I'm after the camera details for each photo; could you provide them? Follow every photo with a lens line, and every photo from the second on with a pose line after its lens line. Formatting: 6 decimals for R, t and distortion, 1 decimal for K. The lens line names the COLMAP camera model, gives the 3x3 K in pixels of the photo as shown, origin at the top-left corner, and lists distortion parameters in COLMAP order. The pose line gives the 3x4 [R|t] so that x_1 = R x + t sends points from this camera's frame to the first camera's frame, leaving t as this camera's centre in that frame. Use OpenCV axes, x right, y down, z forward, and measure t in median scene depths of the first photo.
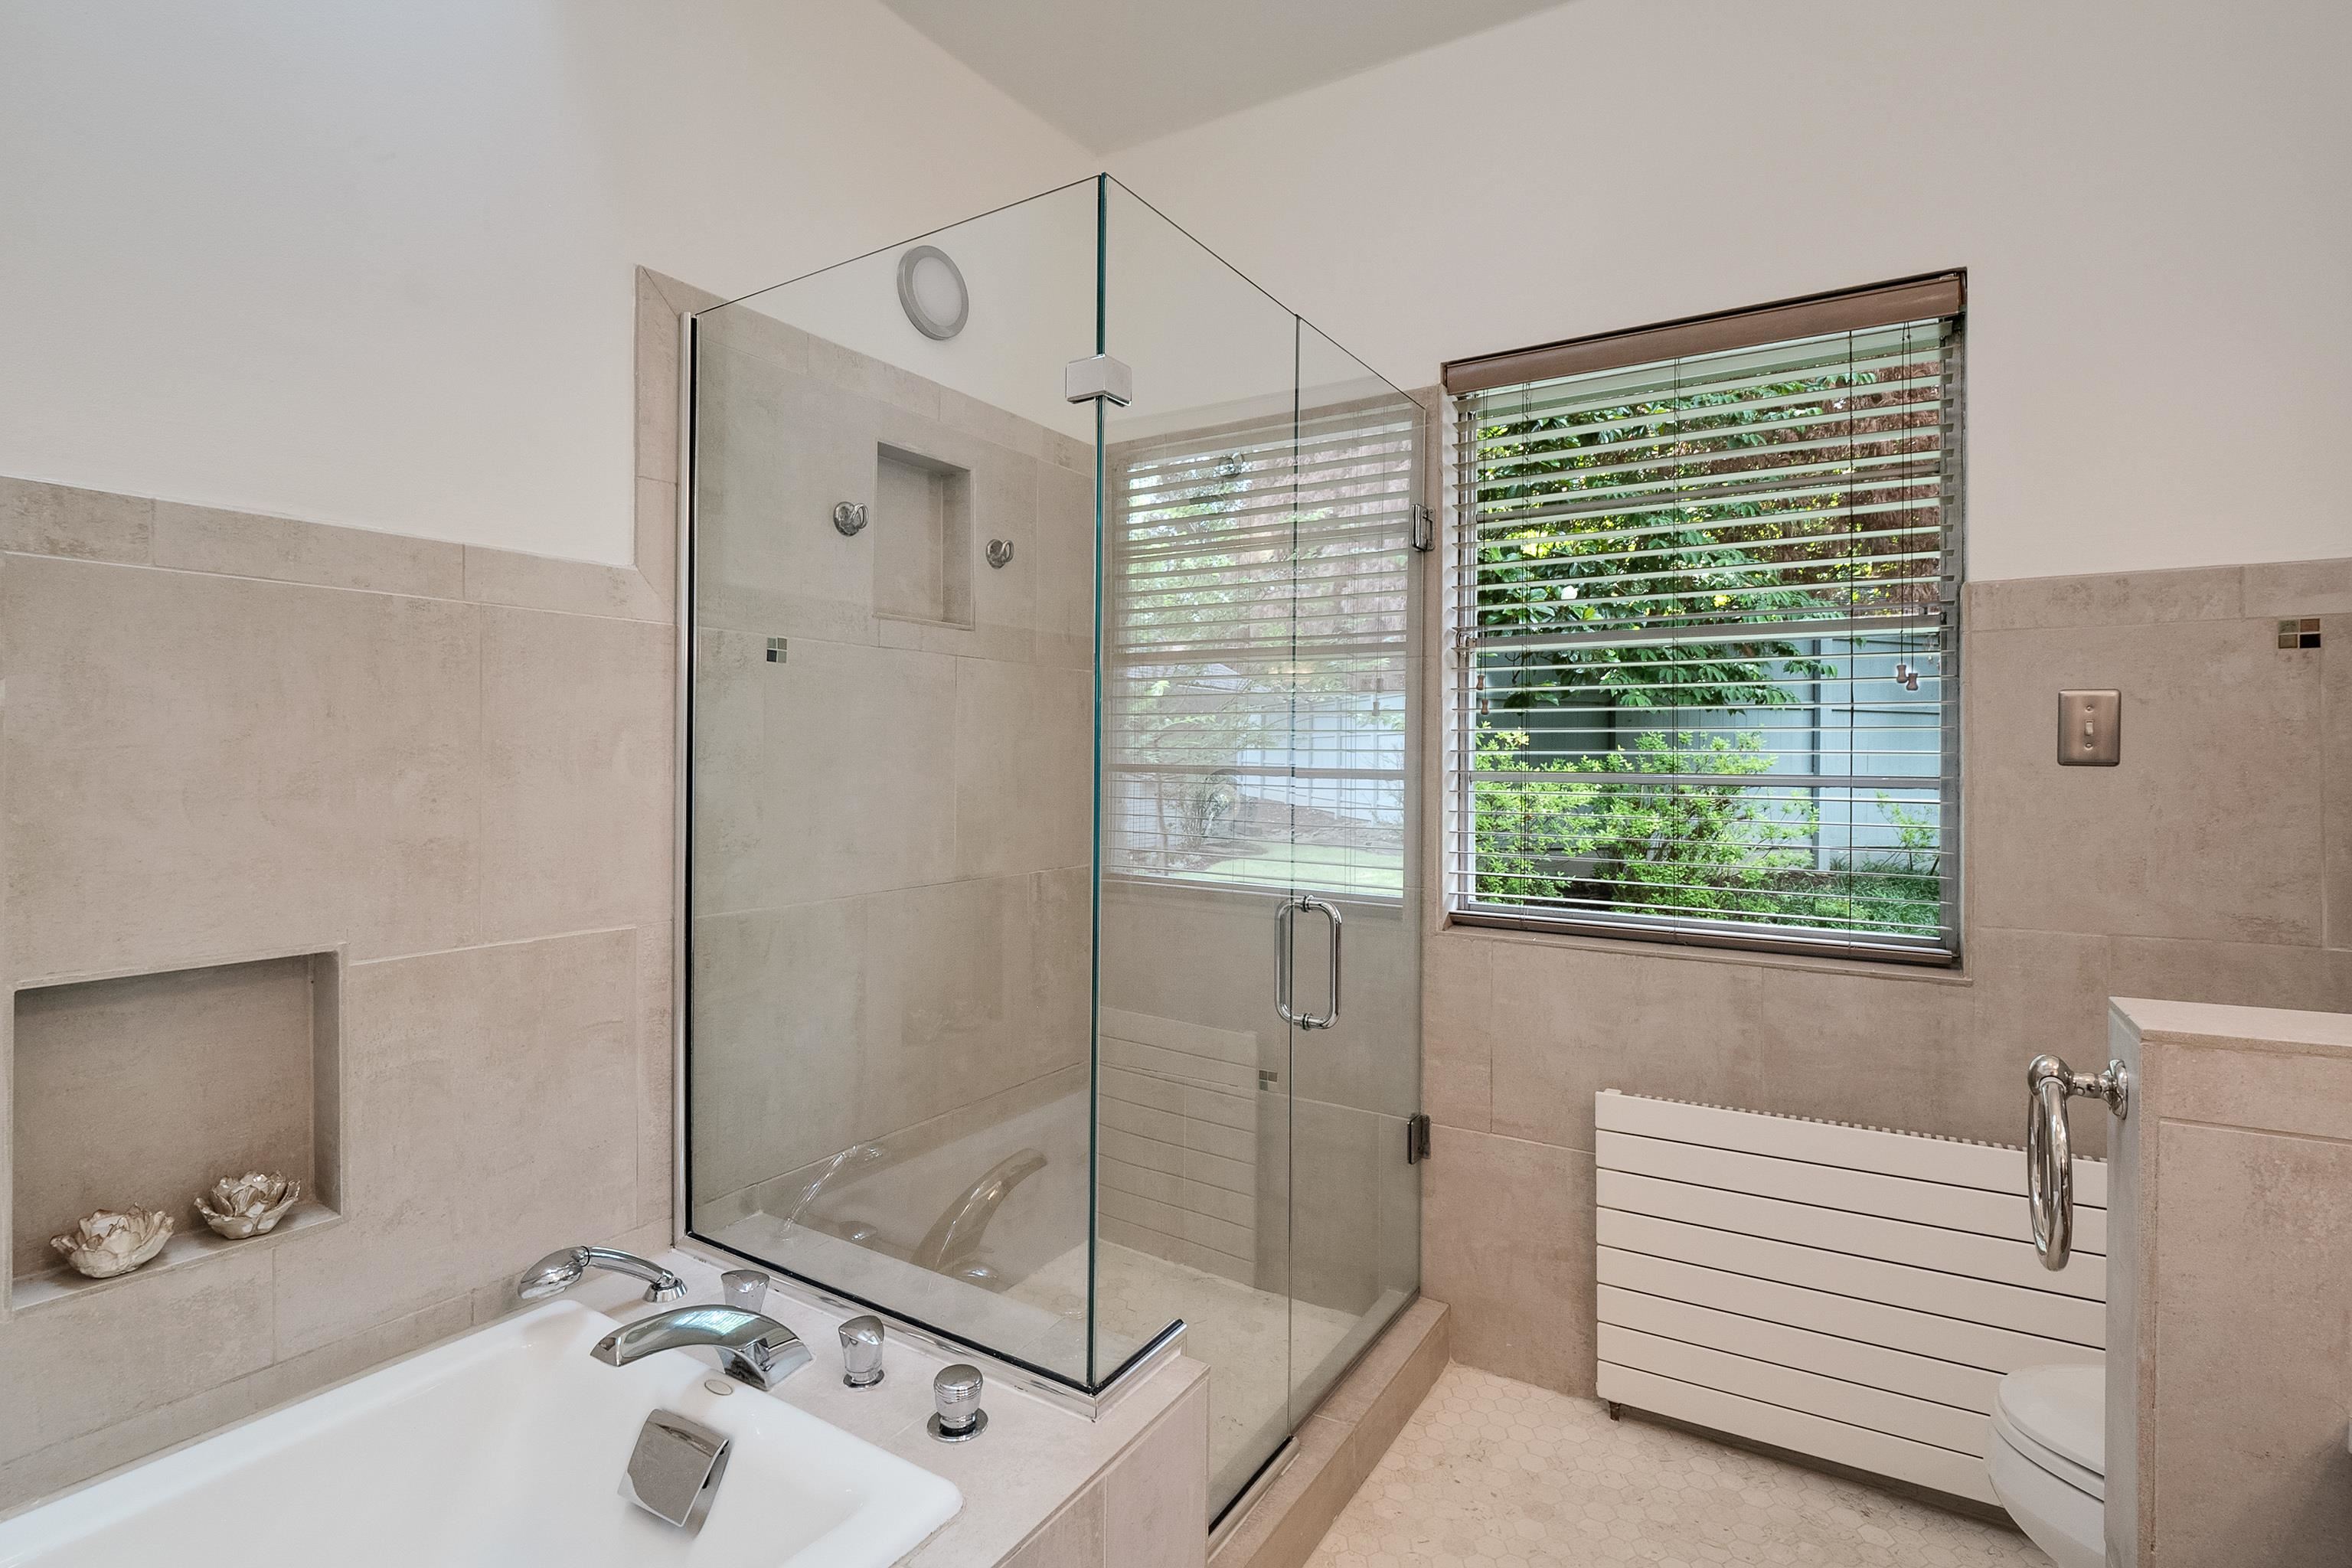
lens RADIAL K [[1120.9, 0, 1172.1], [0, 1120.9, 756.3], [0, 0, 1]] dist [-0.004467, -0.003255]
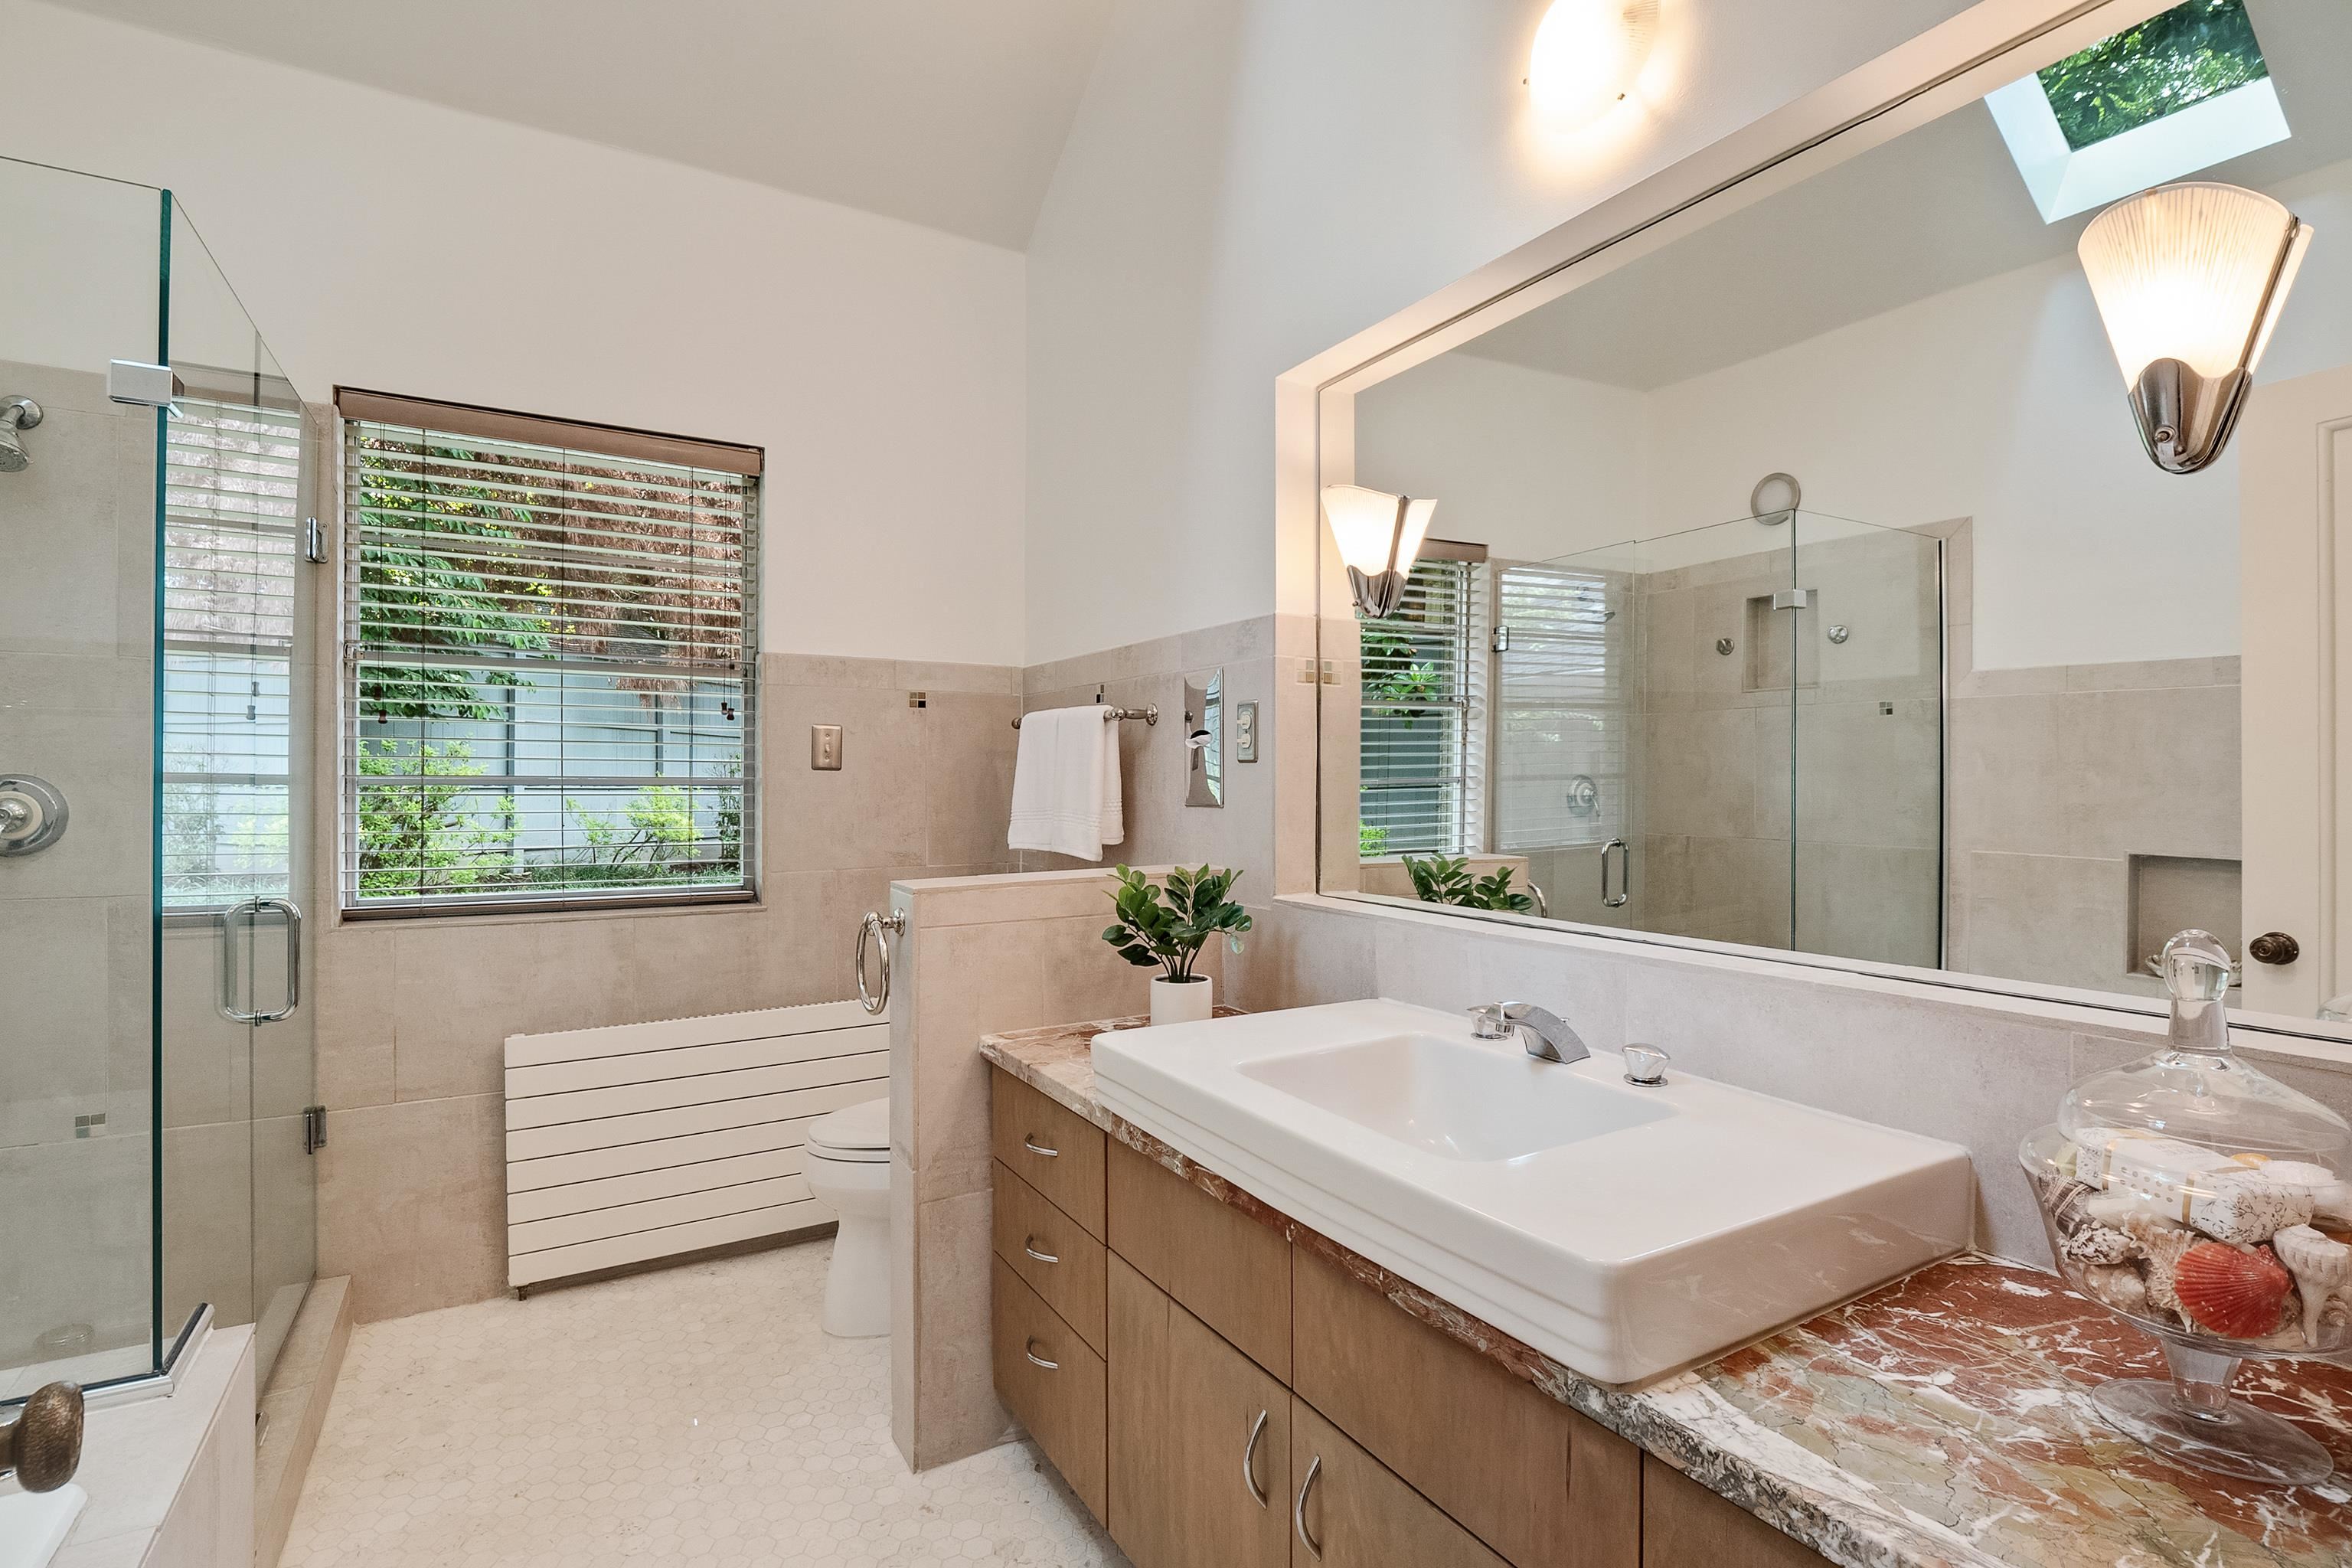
lens RADIAL K [[1120.9, 0, 1173.9], [0, 1120.9, 776.8], [0, 0, 1]] dist [-0.004467, -0.003255]
pose [[0.453876, -0.003334, 0.891059, -0.371962], [-0.005336, 0.999965, 0.006460, 0.004047], [-0.891049, -0.007687, 0.453842, -0.194138]]
